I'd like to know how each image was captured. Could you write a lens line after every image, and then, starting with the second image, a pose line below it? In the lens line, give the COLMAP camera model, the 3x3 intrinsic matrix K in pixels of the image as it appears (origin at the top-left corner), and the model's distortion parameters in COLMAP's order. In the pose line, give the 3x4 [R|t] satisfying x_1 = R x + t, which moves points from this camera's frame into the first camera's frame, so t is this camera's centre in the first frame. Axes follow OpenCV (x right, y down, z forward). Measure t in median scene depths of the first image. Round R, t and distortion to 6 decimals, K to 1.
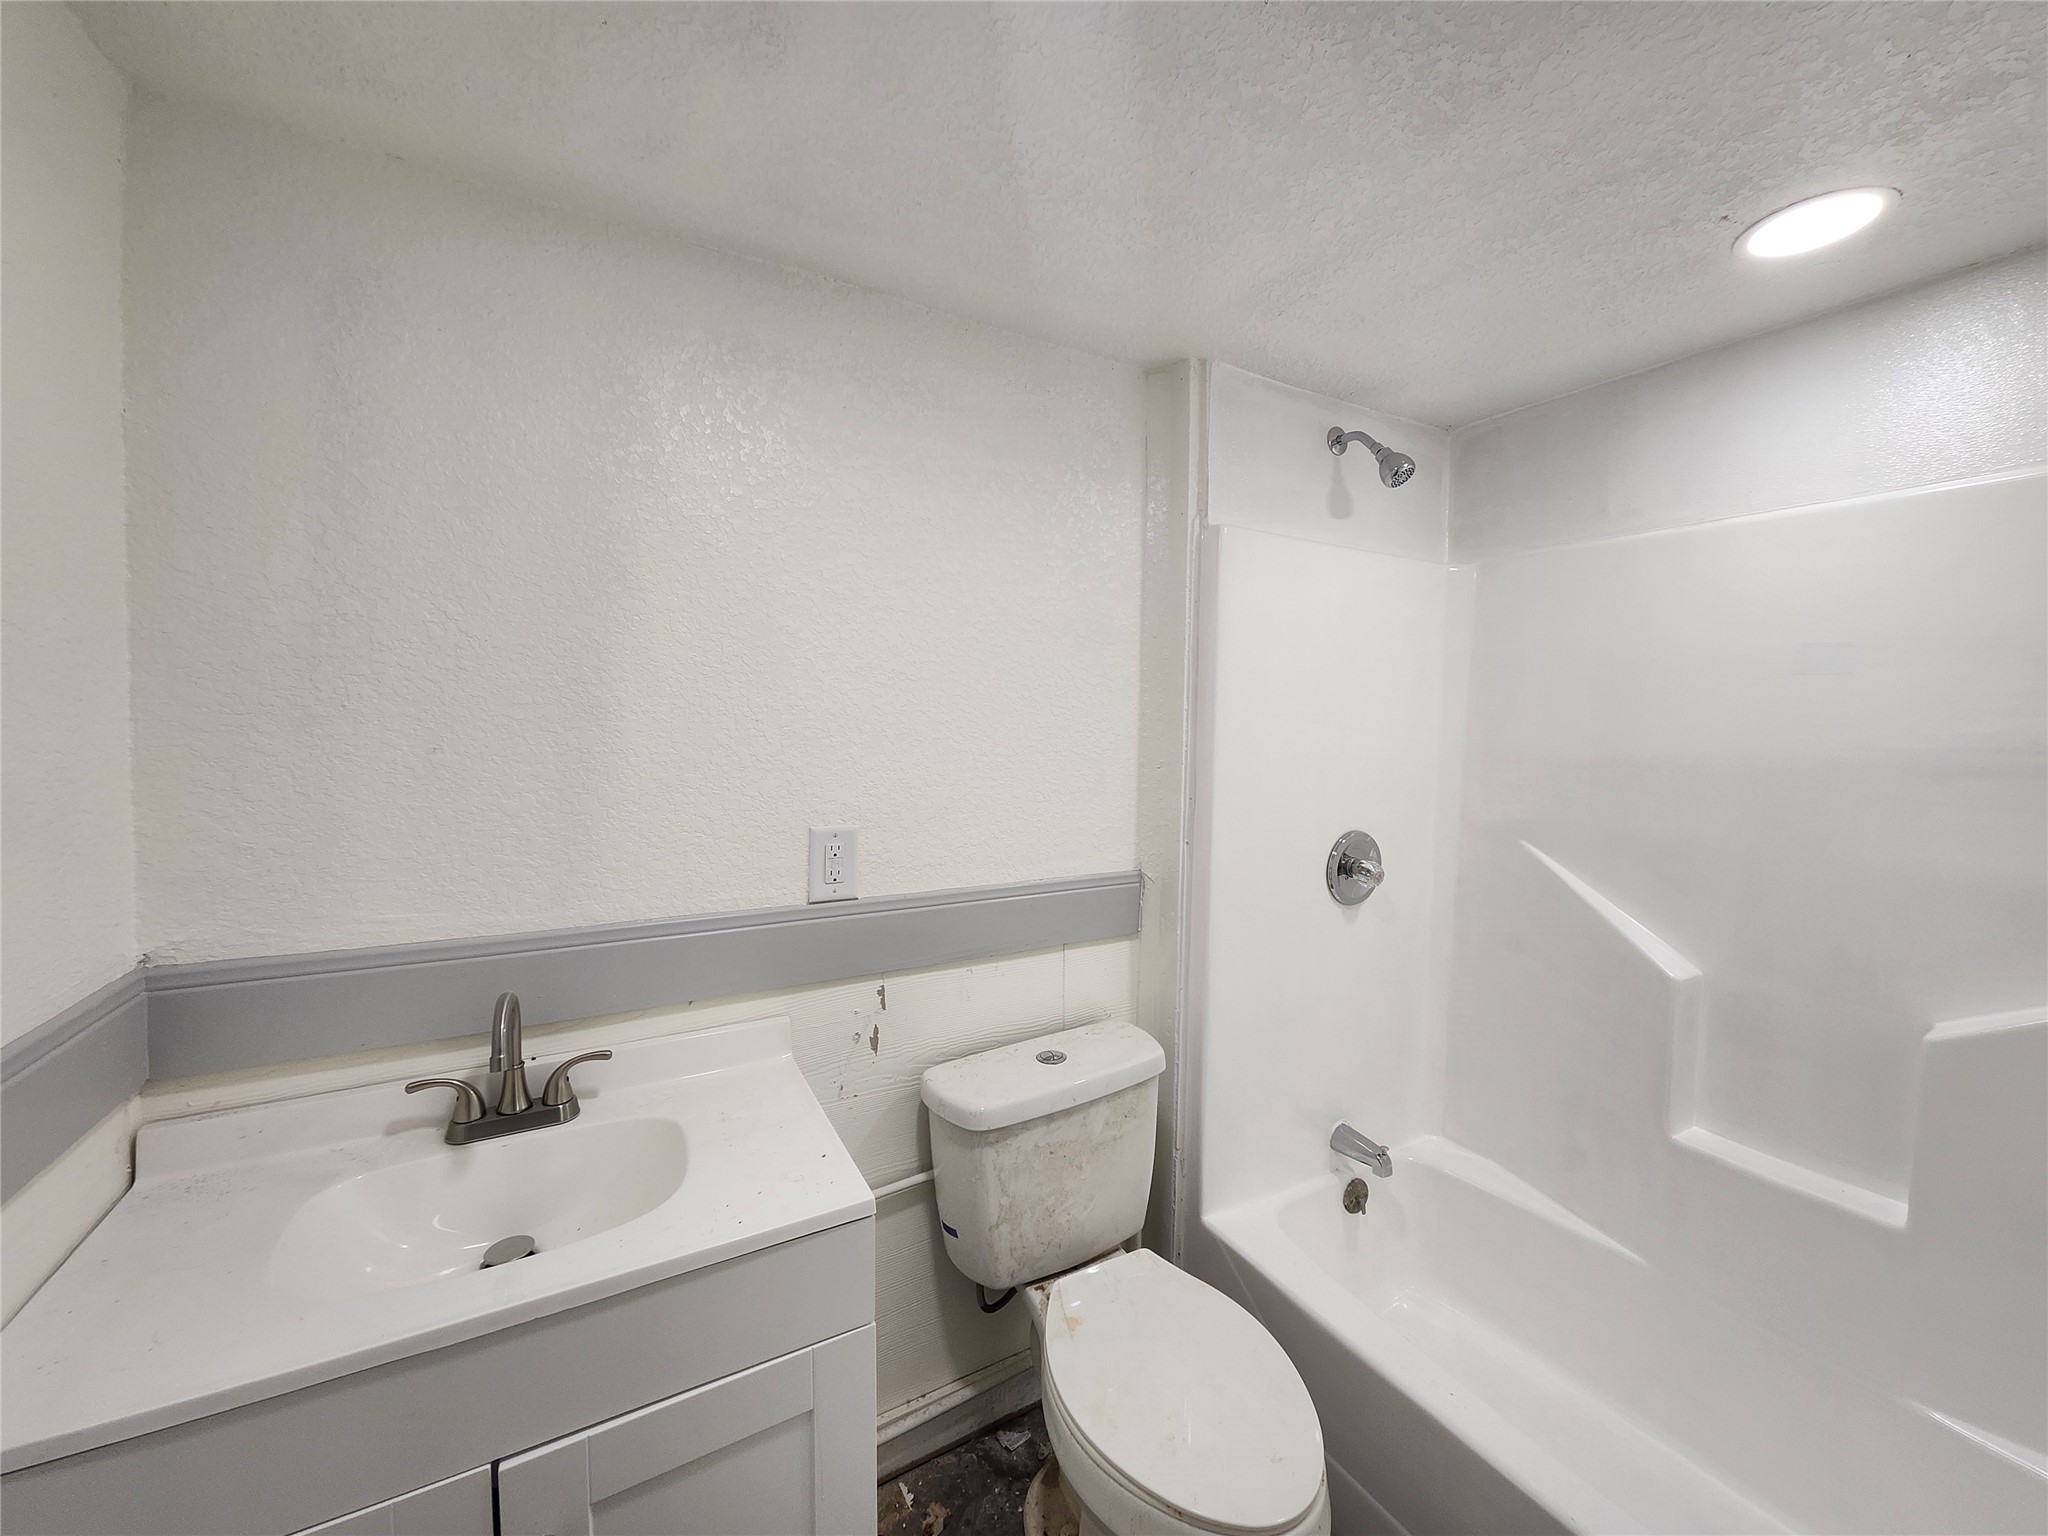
lens RADIAL K [[803.9, 0, 1051.0], [0, 803.9, 752.0], [0, 0, 1]] dist [-0.002238, 0.005718]
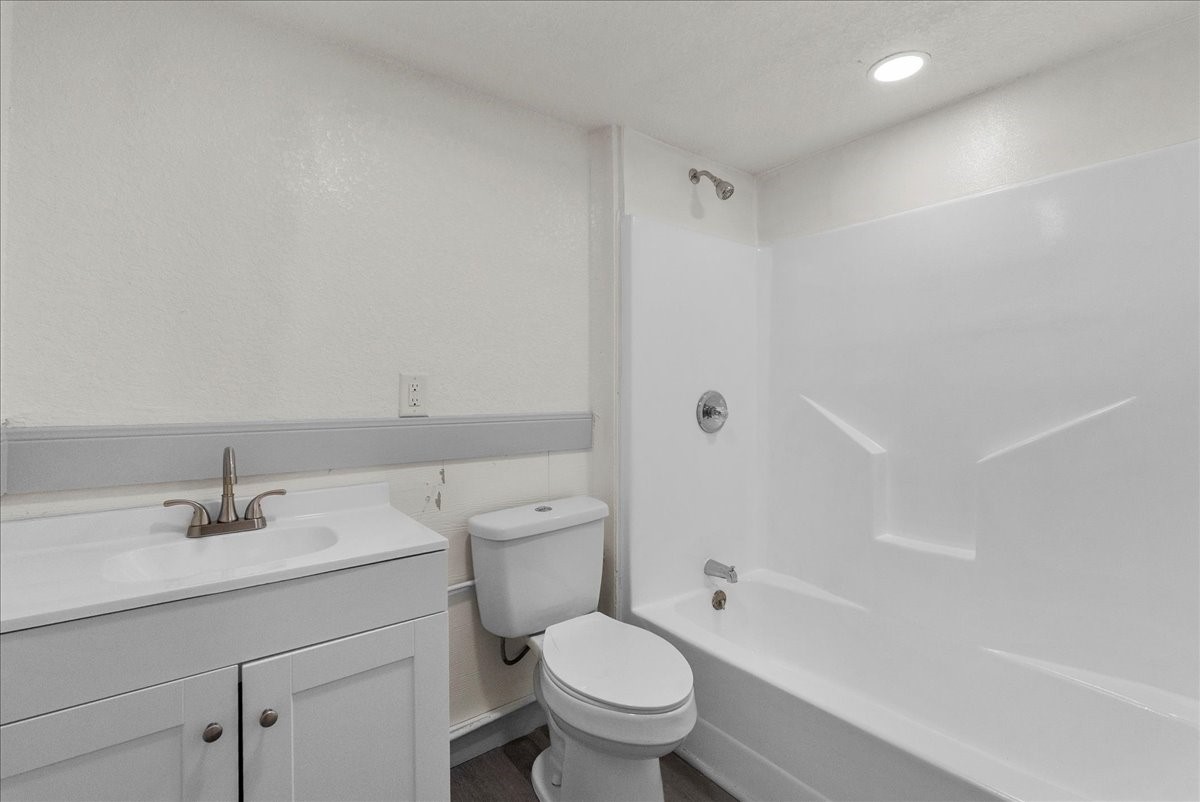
lens RADIAL K [[537.8, 0, 606.5], [0, 537.8, 391.8], [0, 0, 1]] dist [-0.021006, 0.012578]
pose [[0.992158, -0.016921, 0.123843, -0.001429], [0.023334, 0.998450, -0.050521, 0.185411], [-0.122796, 0.053015, 0.991015, -0.182690]]
